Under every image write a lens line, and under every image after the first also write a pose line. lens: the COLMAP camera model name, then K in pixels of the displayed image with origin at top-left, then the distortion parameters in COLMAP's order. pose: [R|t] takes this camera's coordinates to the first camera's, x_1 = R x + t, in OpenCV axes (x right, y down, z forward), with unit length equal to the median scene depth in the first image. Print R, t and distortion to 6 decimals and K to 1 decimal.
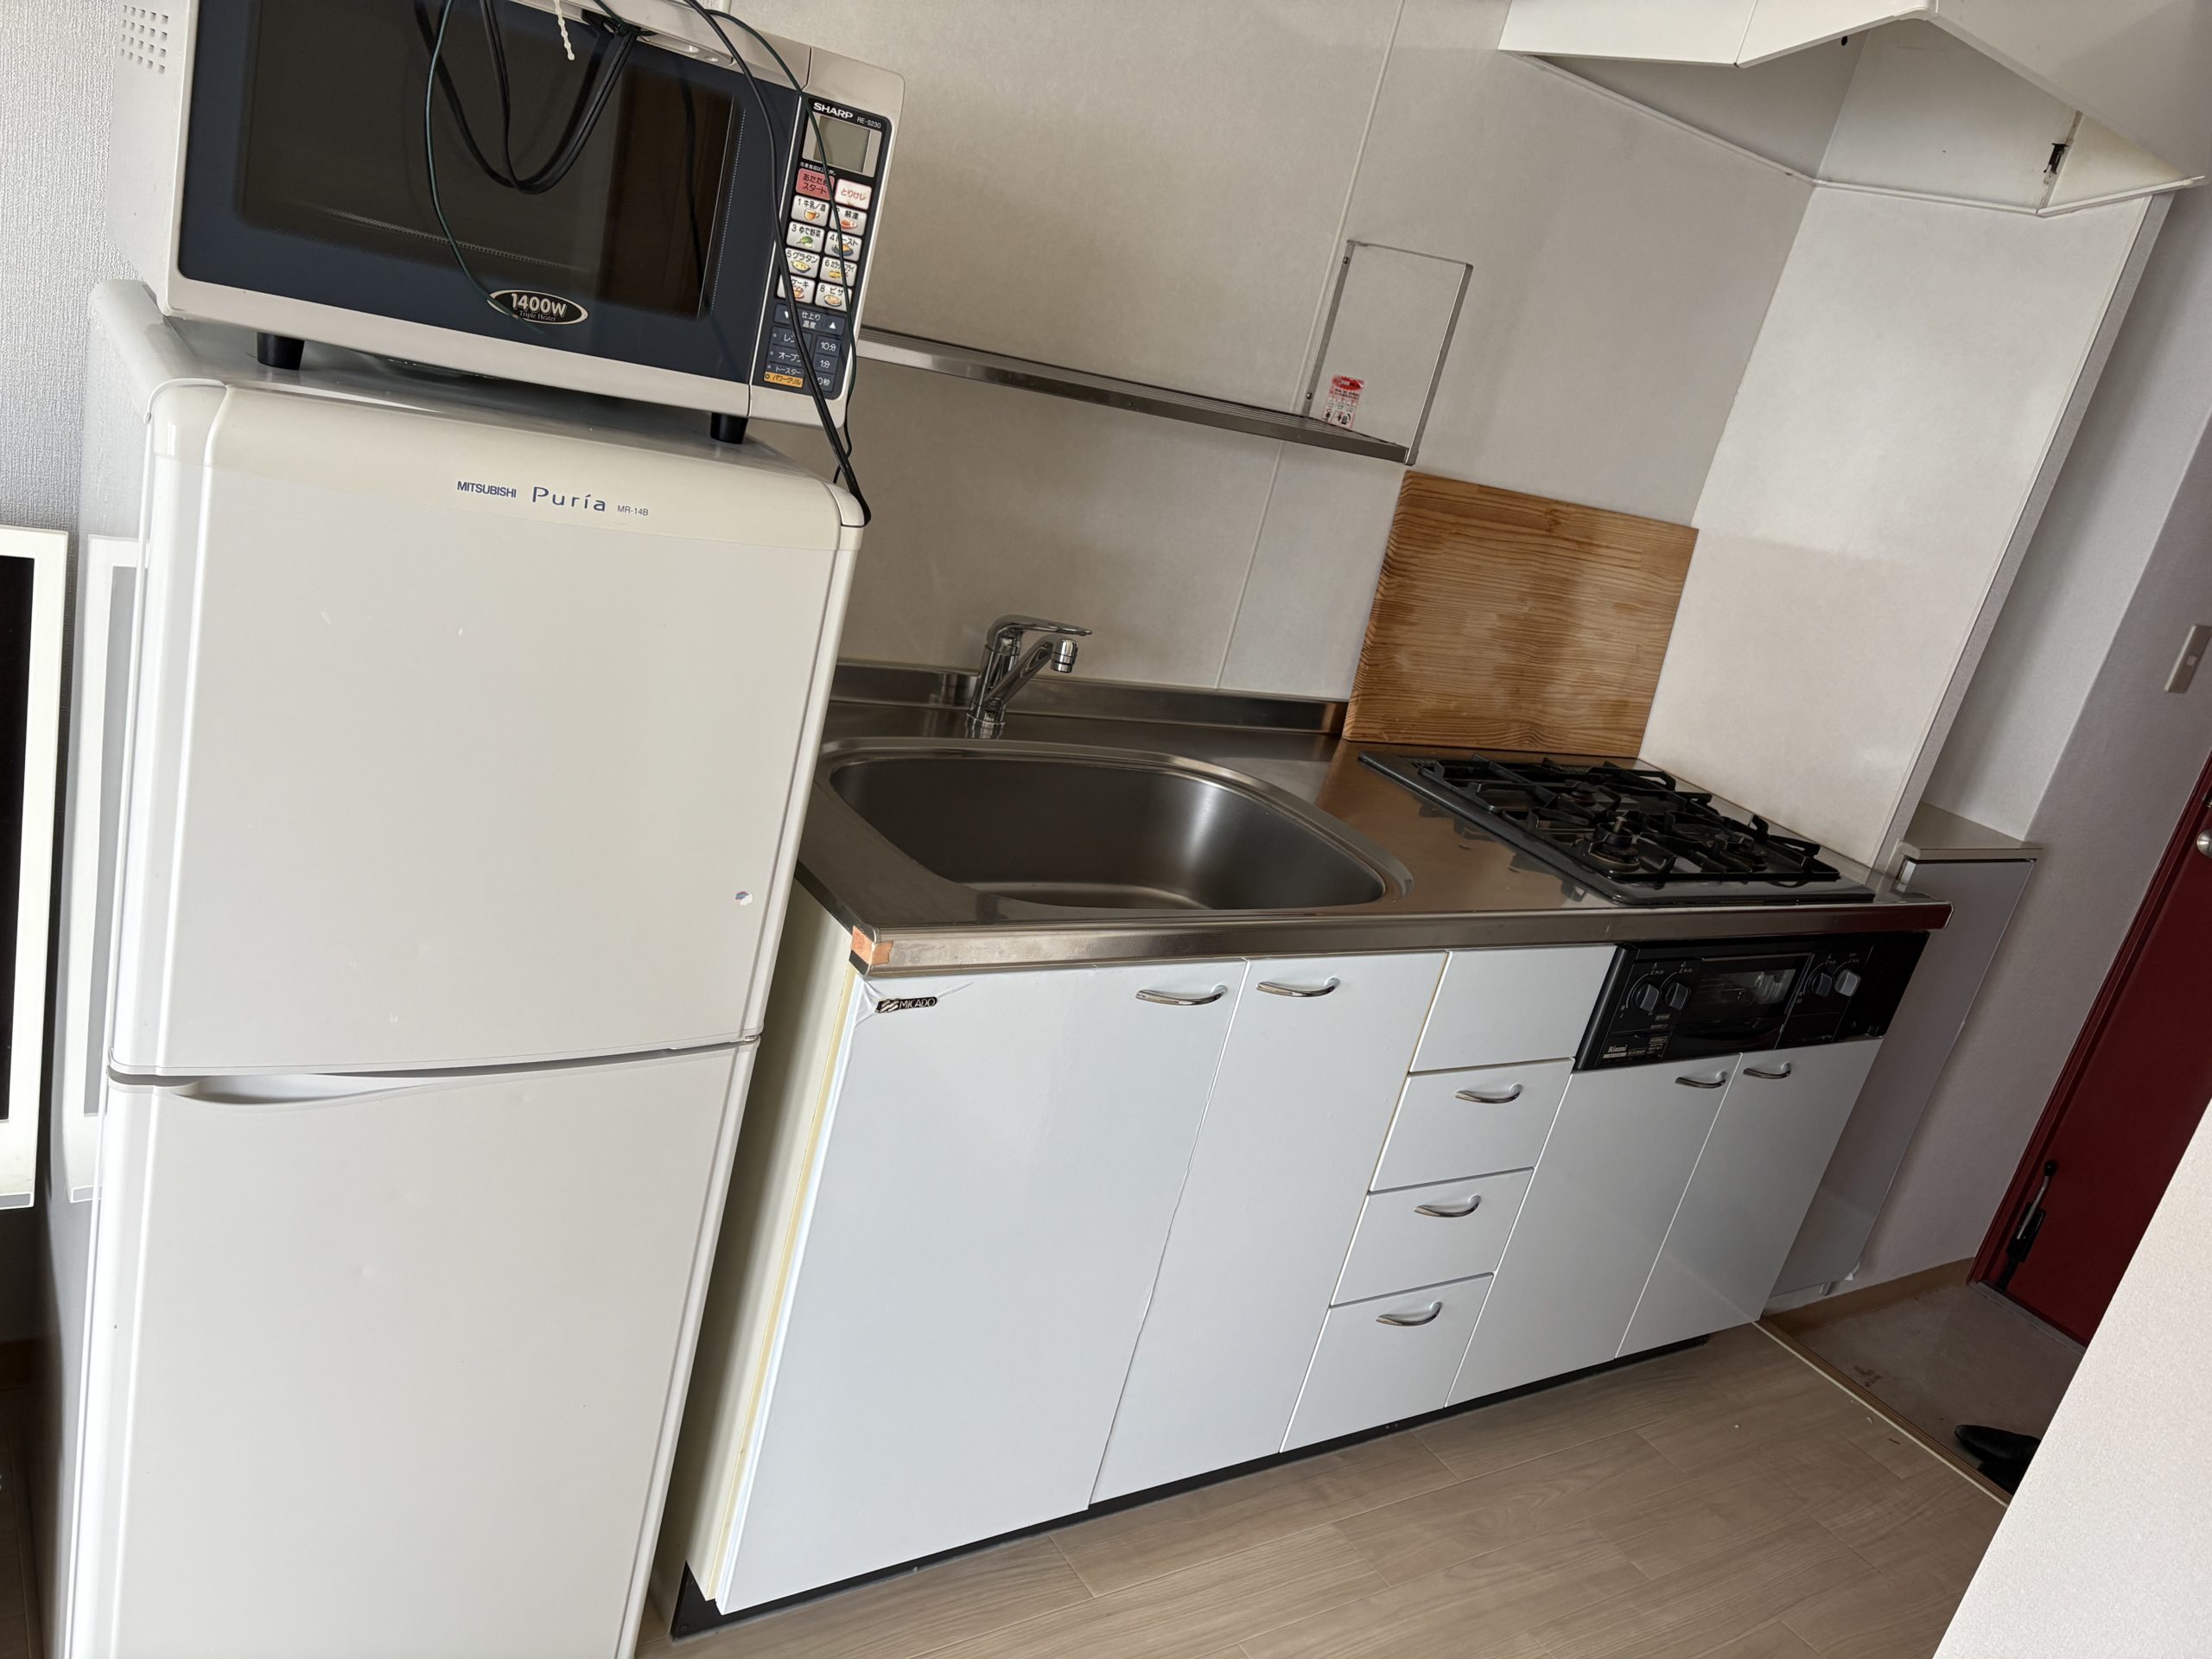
lens RADIAL K [[1664.4, 0, 1106.9], [0, 1664.4, 828.9], [0, 0, 1]] dist [0.031271, -0.025677]
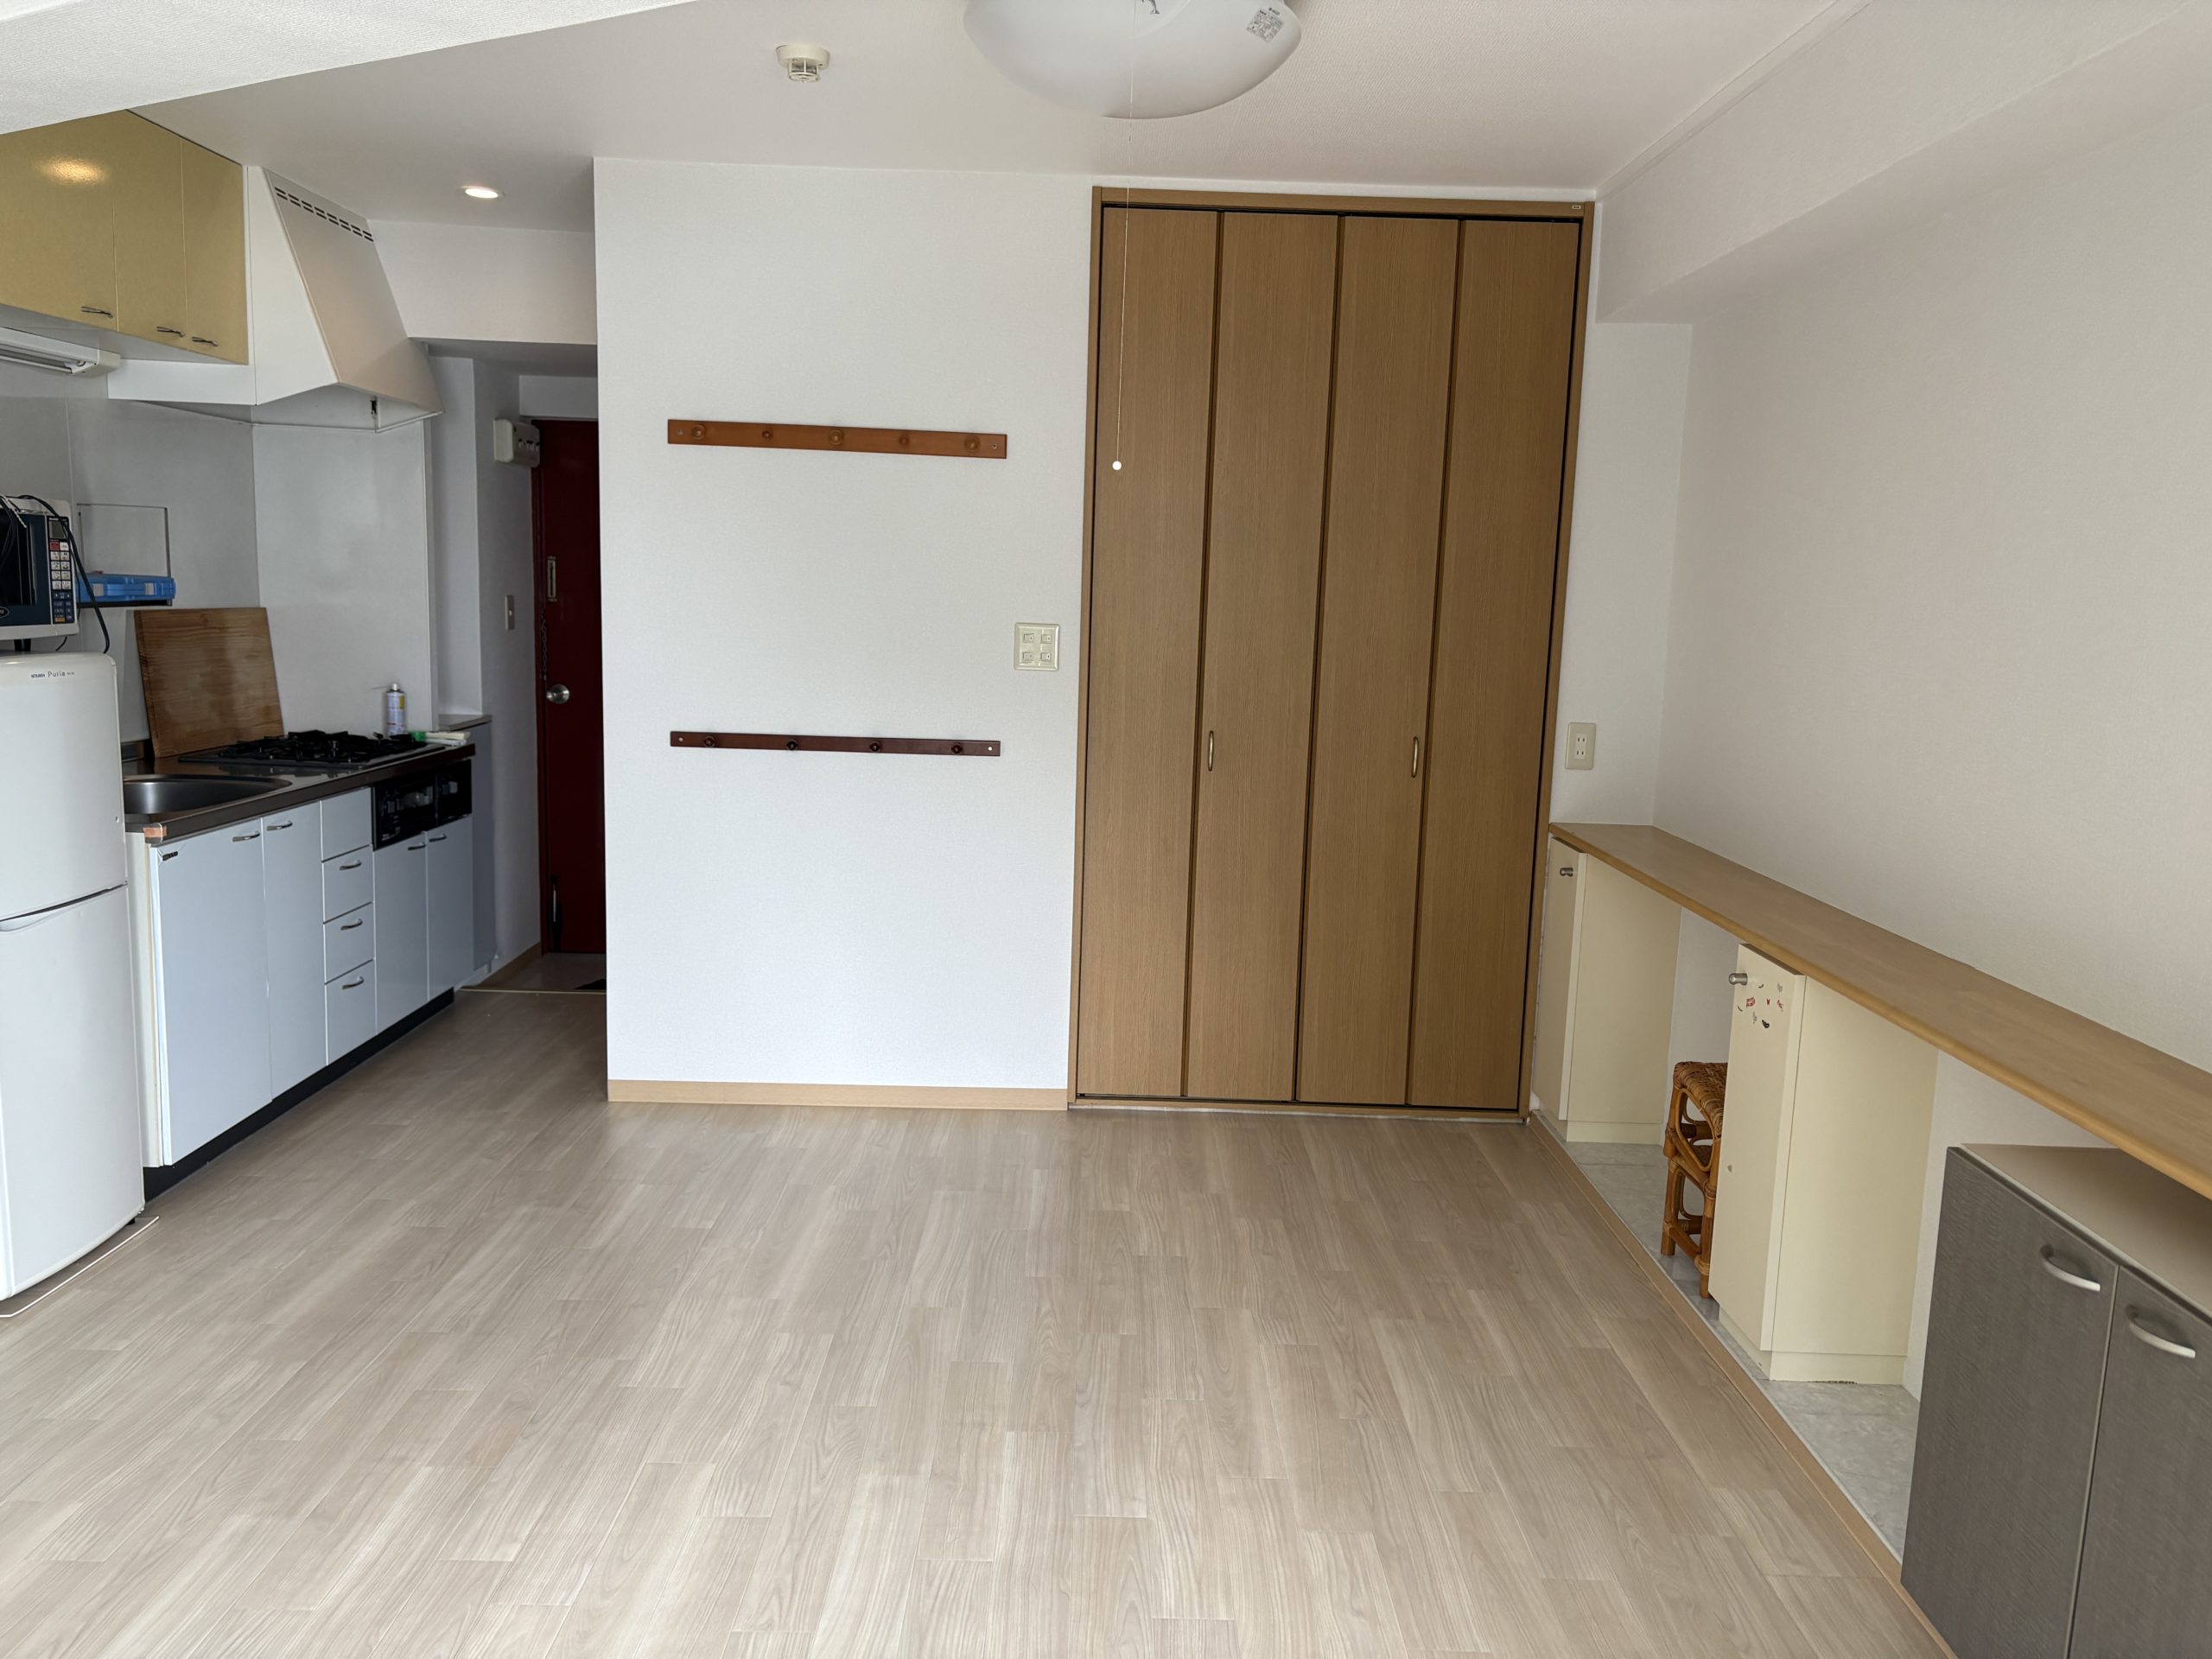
lens RADIAL K [[1664.4, 0, 1108.6], [0, 1664.4, 824.8], [0, 0, 1]] dist [0.031271, -0.025677]
pose [[0.540546, -0.333721, 0.772296, -0.714427], [0.355925, 0.922479, 0.149498, 0.105786], [-0.762317, 0.194069, 0.617422, -0.884557]]
